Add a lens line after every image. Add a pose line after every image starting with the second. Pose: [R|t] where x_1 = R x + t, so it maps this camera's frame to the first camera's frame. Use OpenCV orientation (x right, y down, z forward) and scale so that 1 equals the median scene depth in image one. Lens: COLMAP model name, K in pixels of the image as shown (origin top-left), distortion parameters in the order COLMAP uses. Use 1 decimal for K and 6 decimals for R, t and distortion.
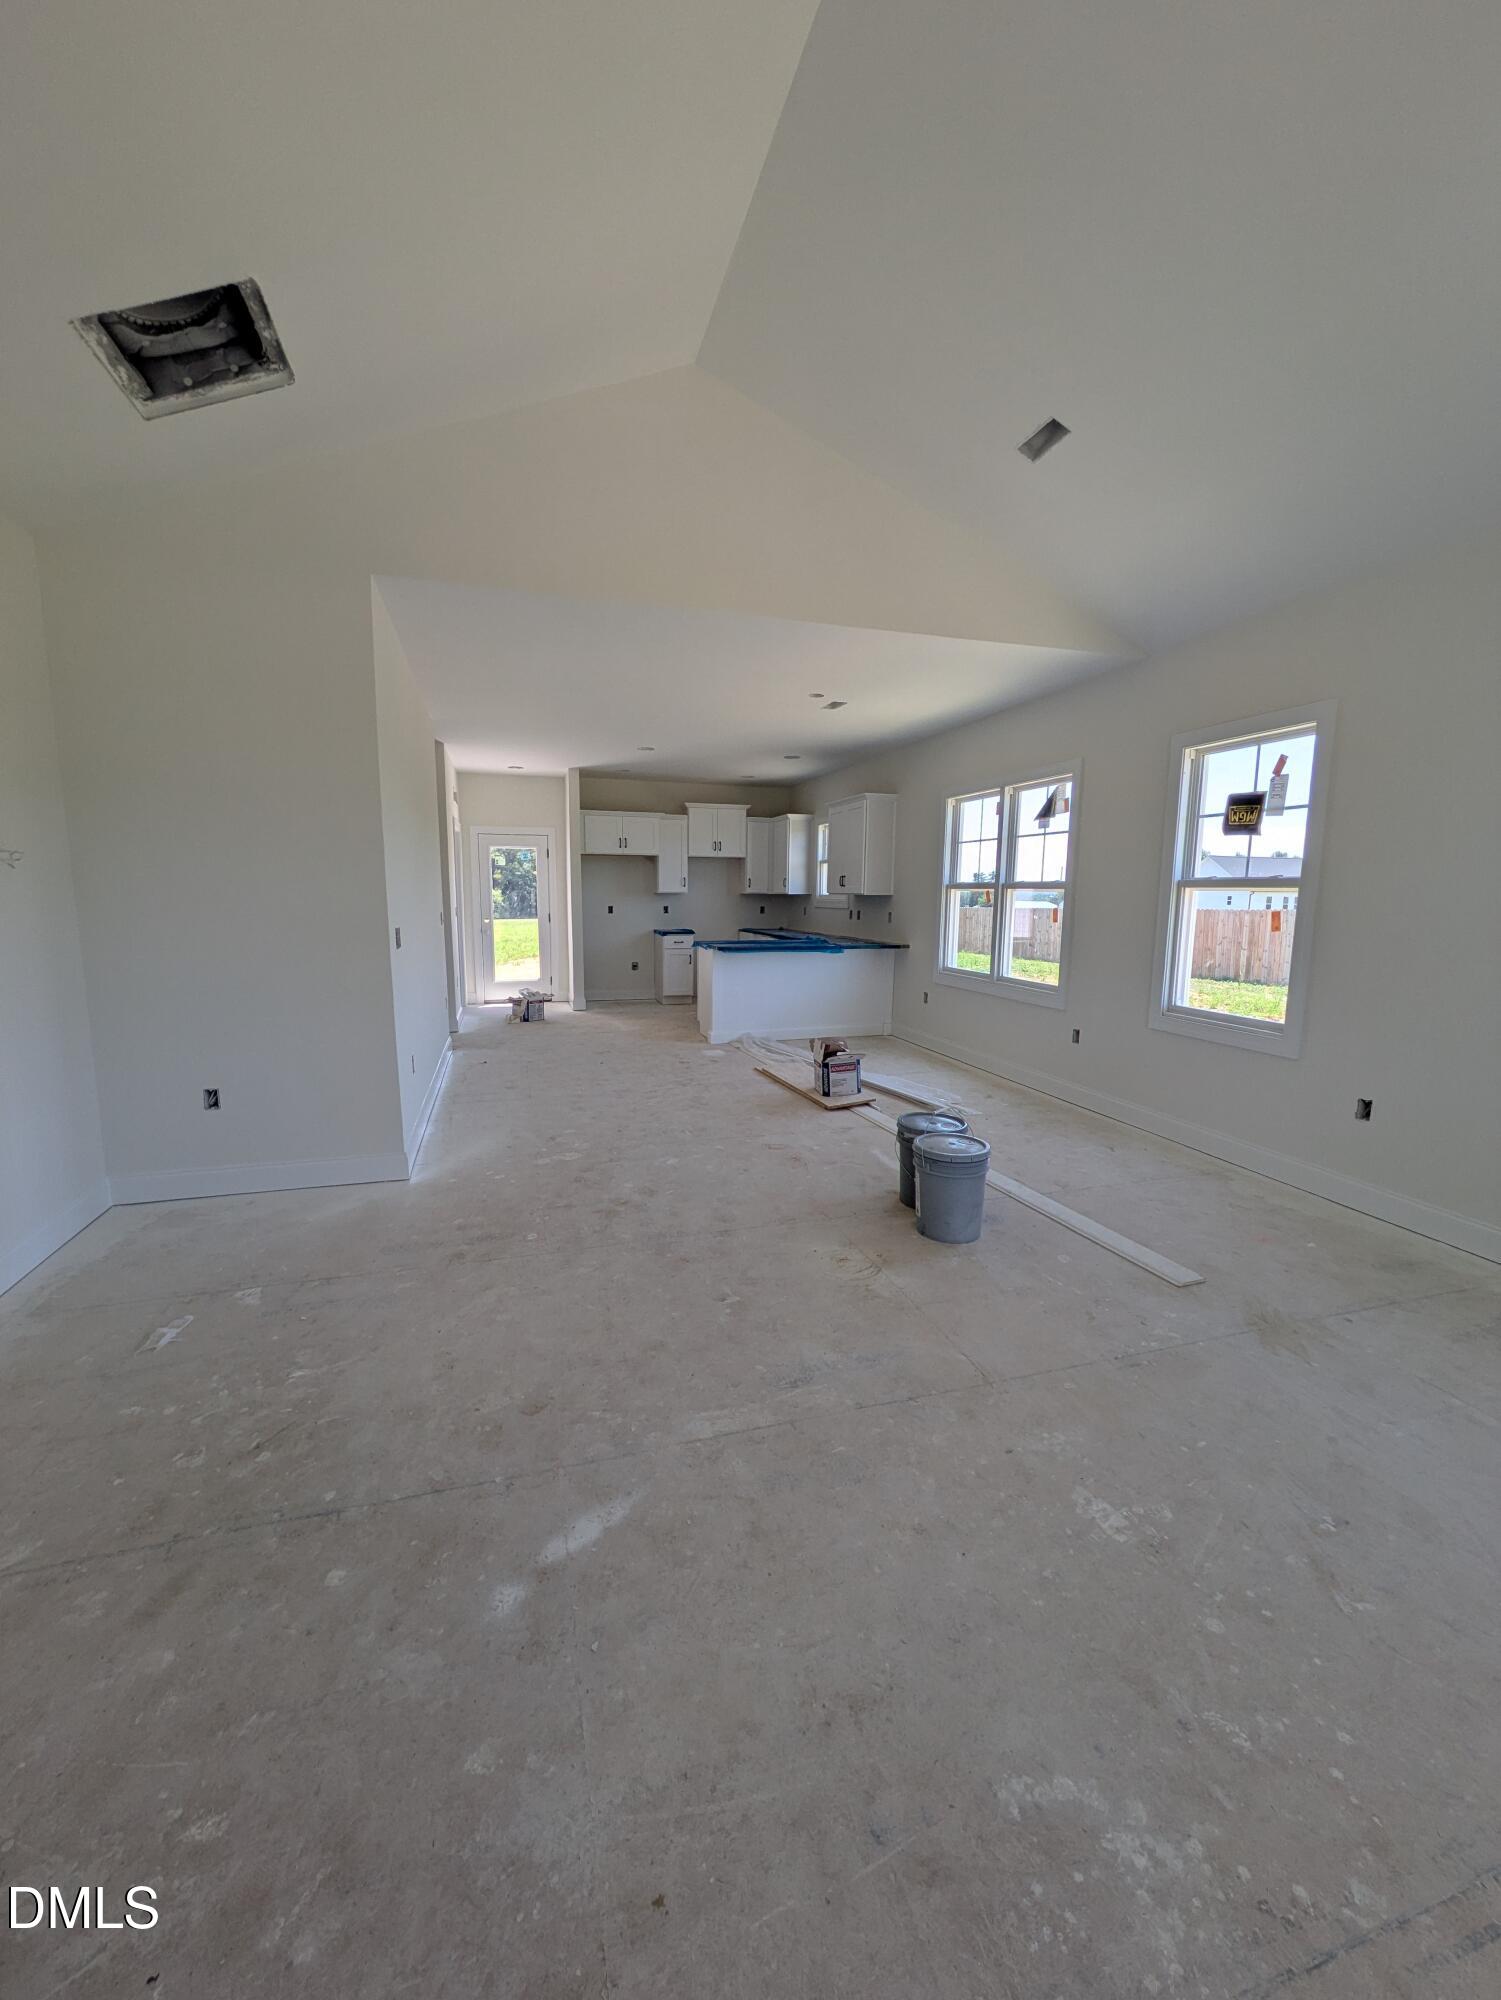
lens RADIAL K [[813.2, 0, 746.6], [0, 813.2, 1007.1], [0, 0, 1]] dist [-0.003361, -0.000072]
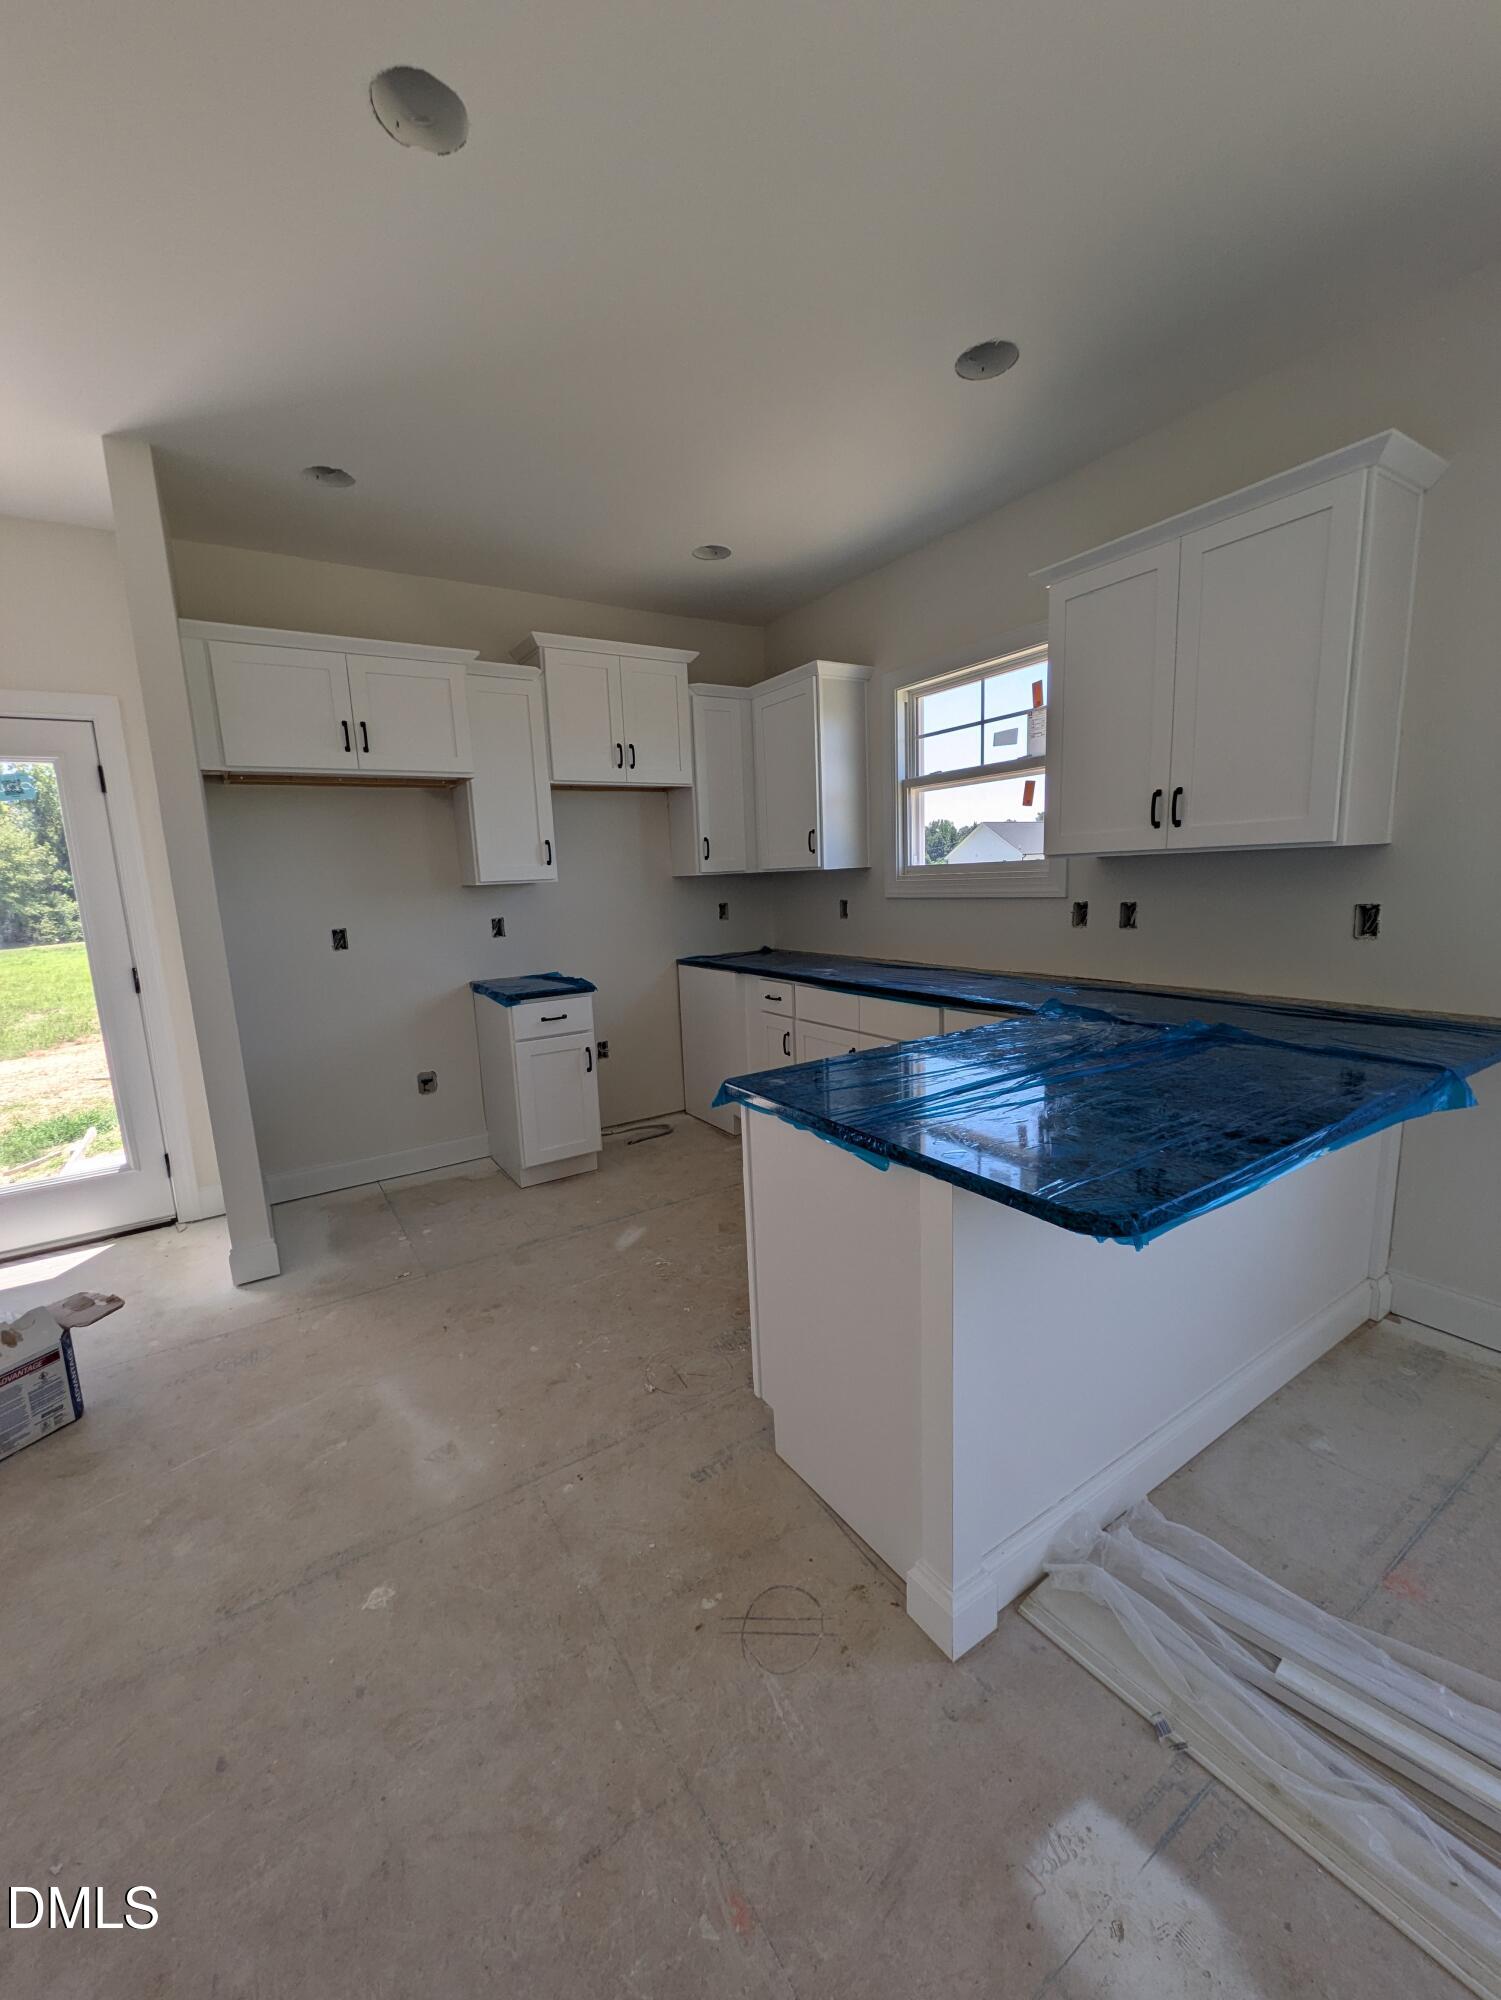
lens RADIAL K [[813.2, 0, 758.2], [0, 813.2, 996.3], [0, 0, 1]] dist [-0.003361, -0.000072]
pose [[0.960904, -0.092037, 0.261137, -0.089110], [0.090012, 0.995745, 0.019730, -0.088150], [-0.261842, 0.004546, 0.965100, 0.628947]]
